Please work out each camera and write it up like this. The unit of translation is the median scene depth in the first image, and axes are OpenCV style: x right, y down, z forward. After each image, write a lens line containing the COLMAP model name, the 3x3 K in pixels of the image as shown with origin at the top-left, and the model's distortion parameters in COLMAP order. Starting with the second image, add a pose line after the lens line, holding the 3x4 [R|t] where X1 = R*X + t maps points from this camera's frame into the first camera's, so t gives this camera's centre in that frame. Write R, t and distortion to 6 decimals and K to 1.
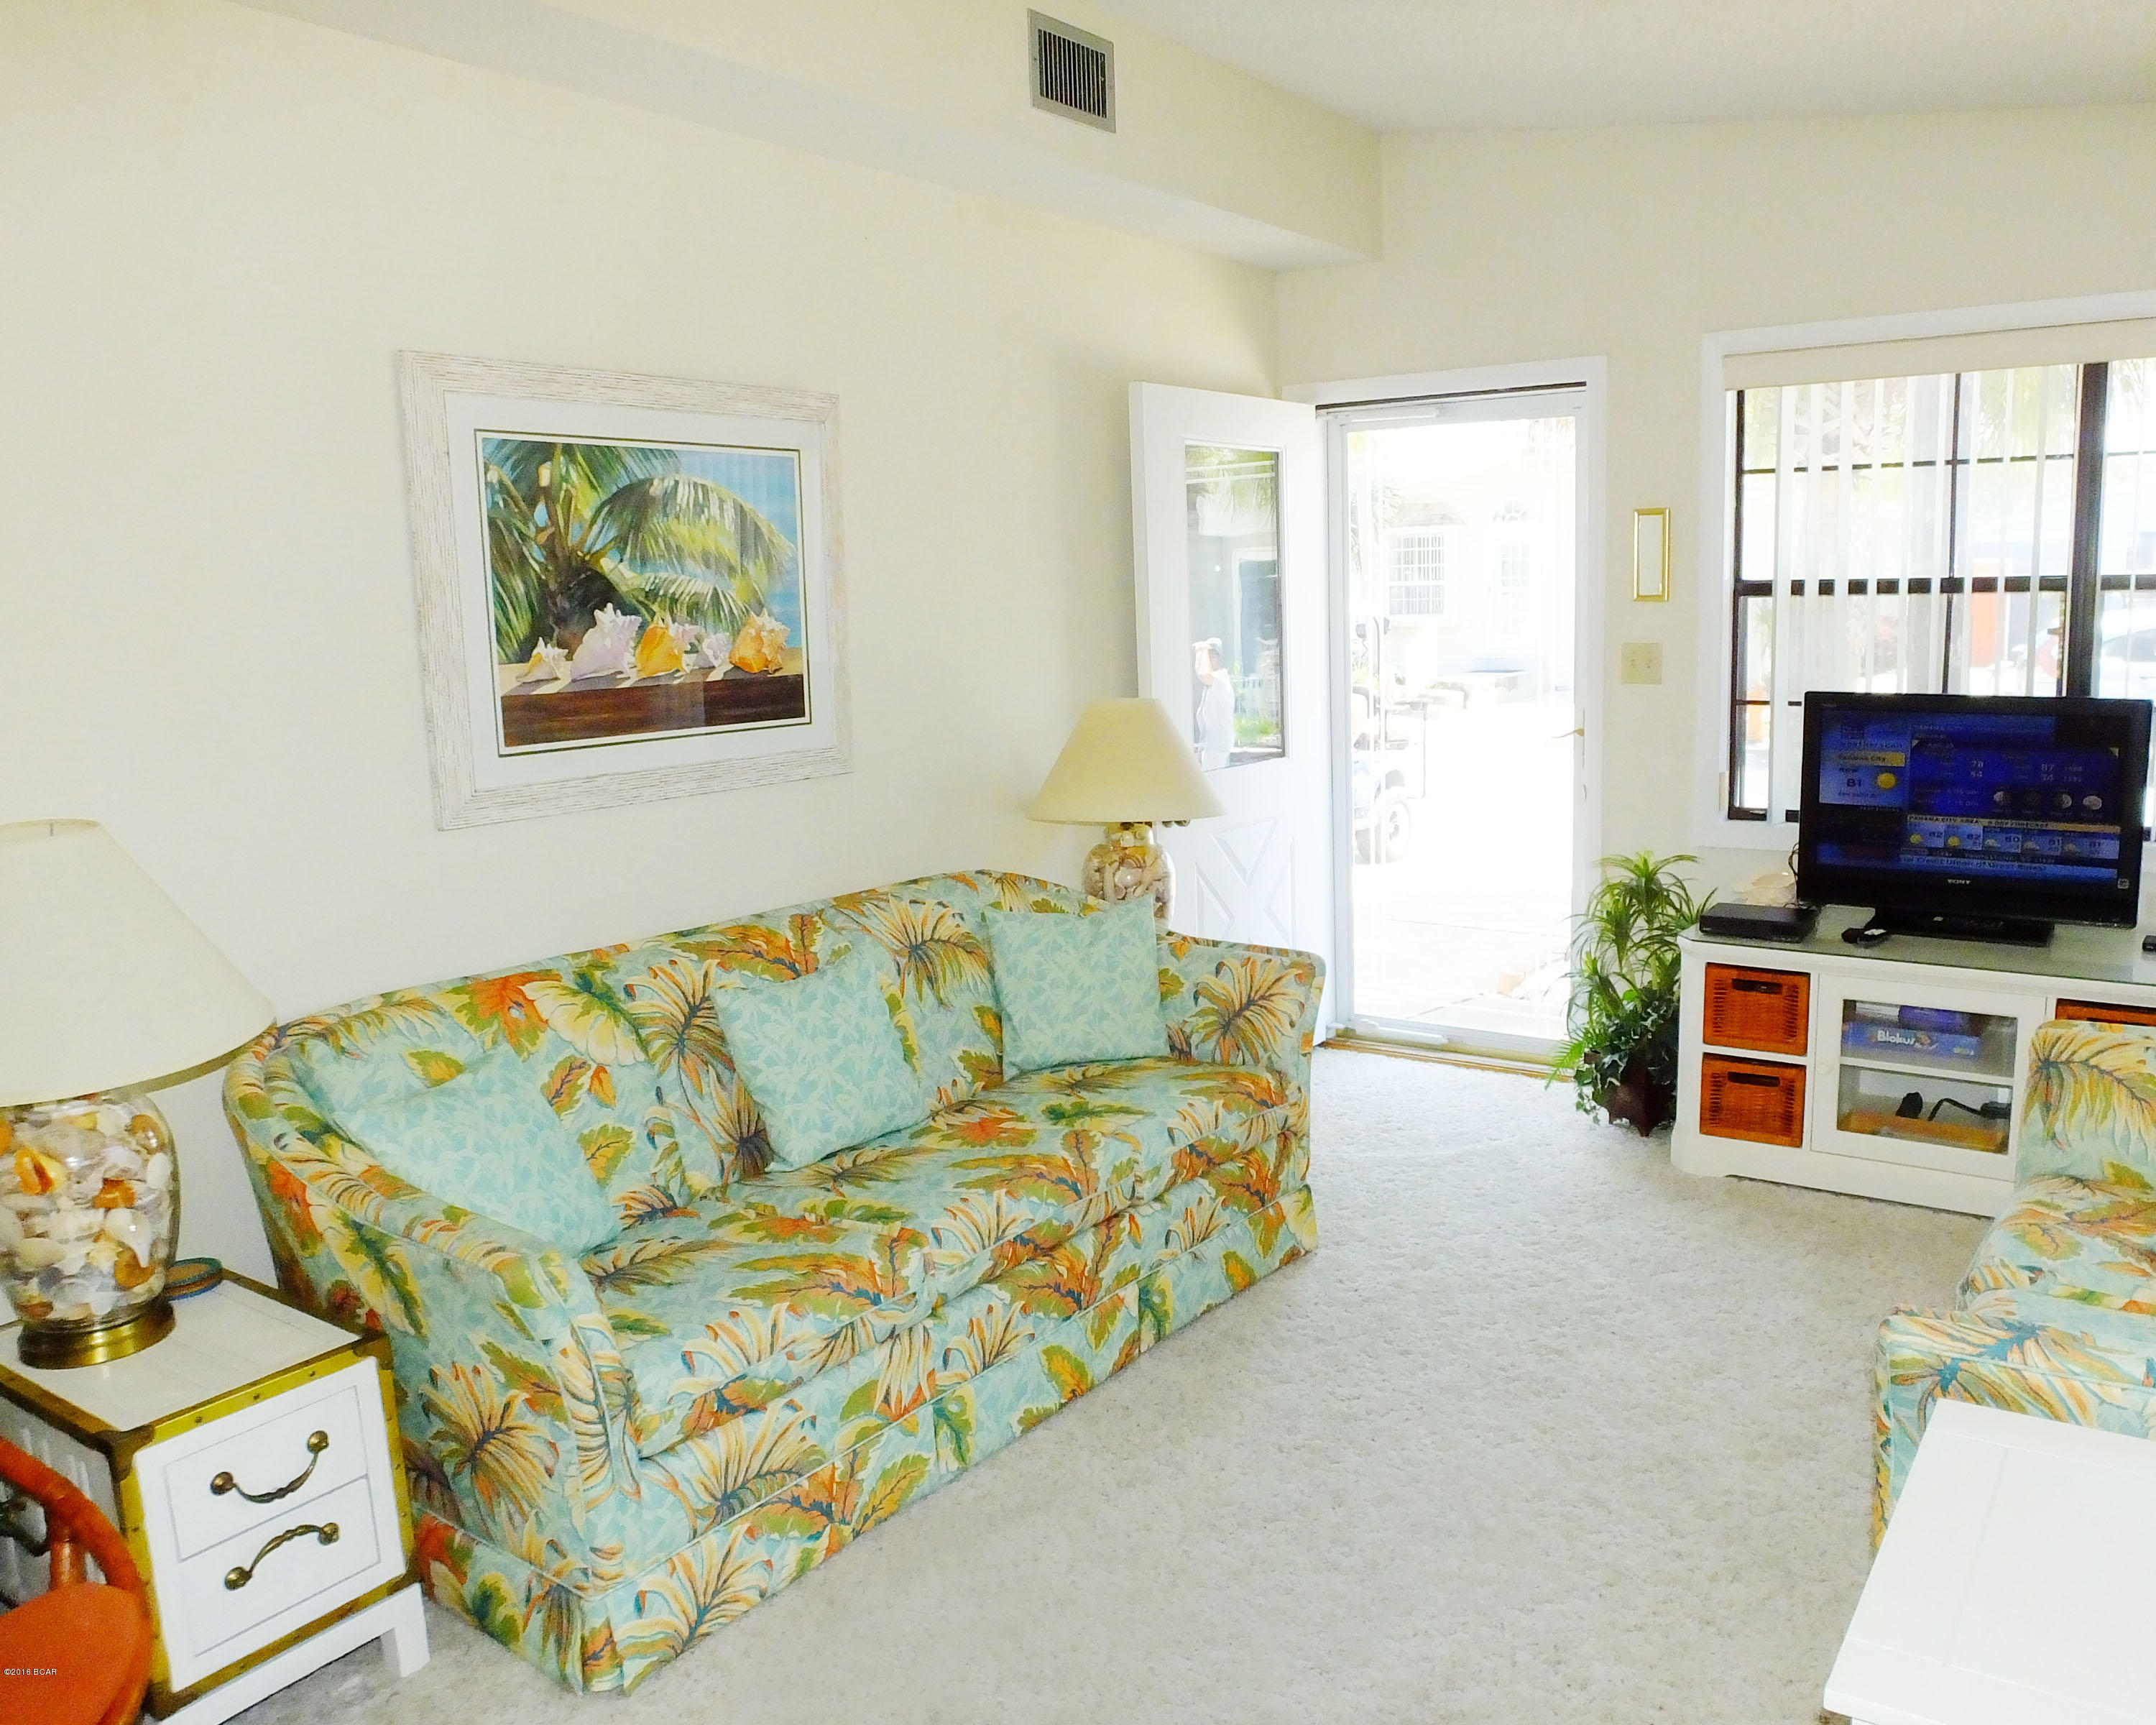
lens RADIAL K [[1653.5, 0, 1076.8], [0, 1653.5, 873.0], [0, 0, 1]] dist [-0.073306, 0.042936]
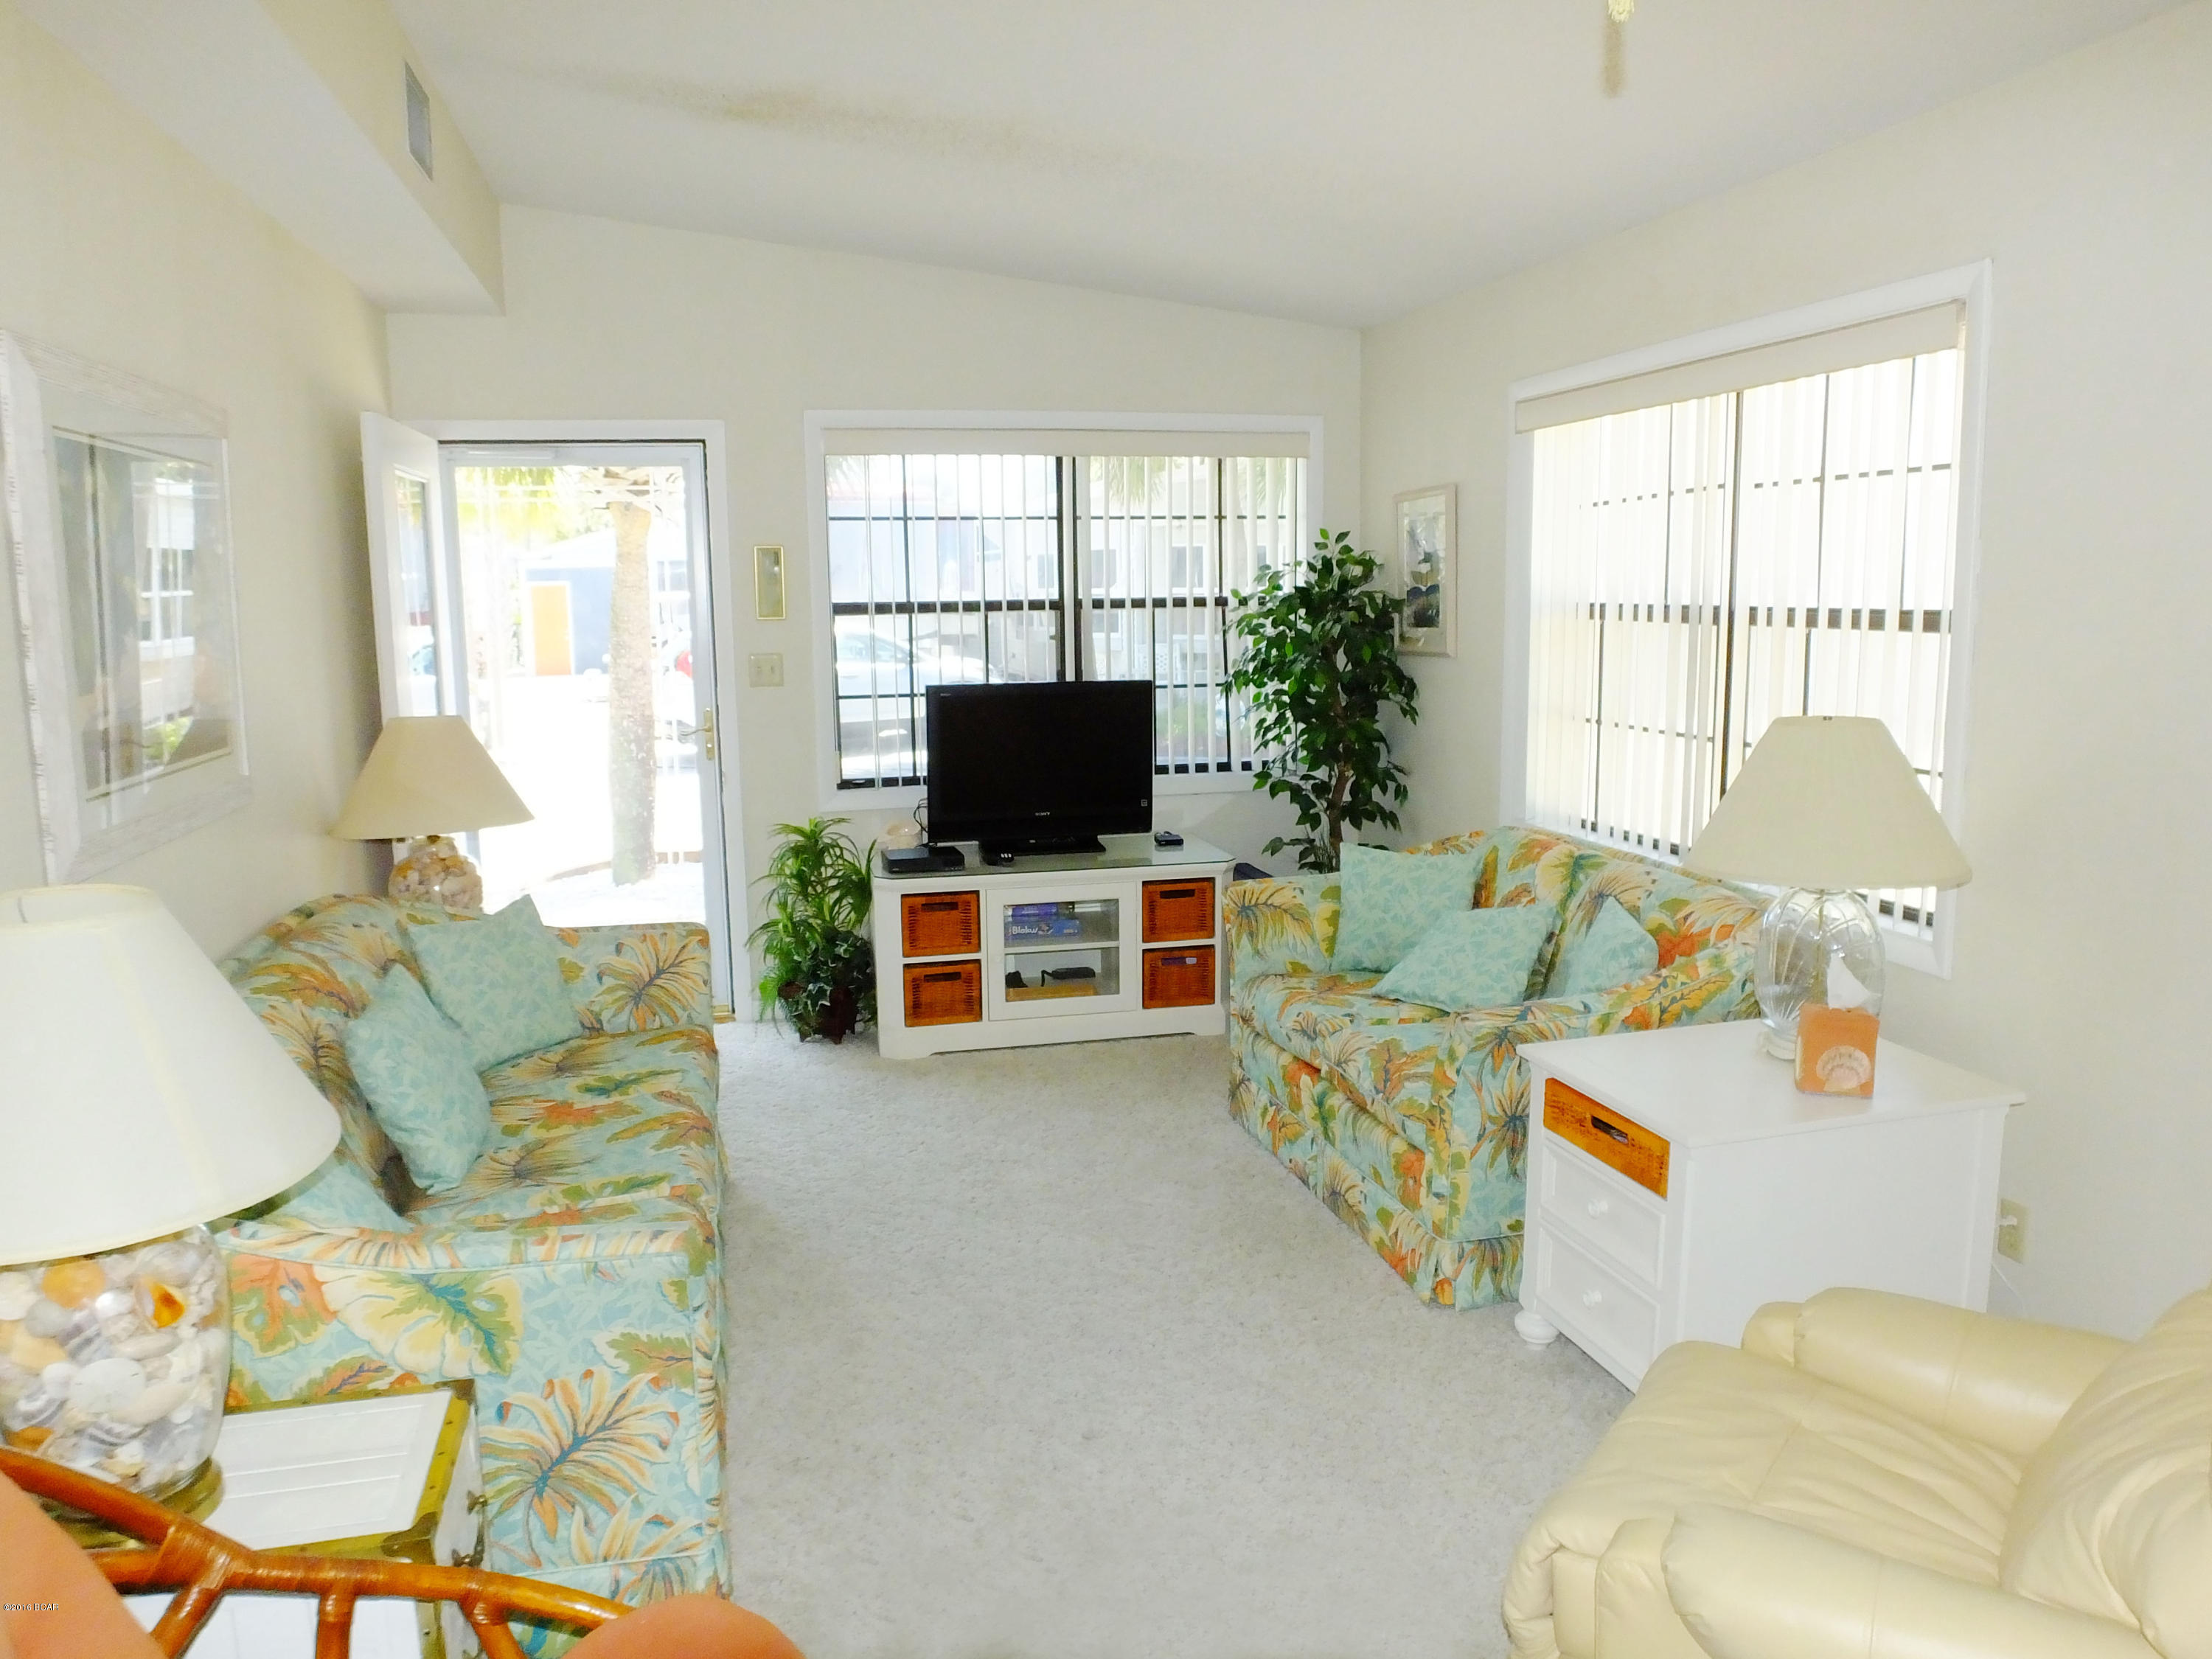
lens RADIAL K [[1555.7, 0, 1082.8], [0, 1555.7, 815.5], [0, 0, 1]] dist [-0.081459, 0.058720]
pose [[0.671811, -0.089810, 0.735258, -0.457396], [0.117143, 0.993013, 0.014259, -0.009189], [-0.731401, 0.076551, 0.677637, 0.057911]]
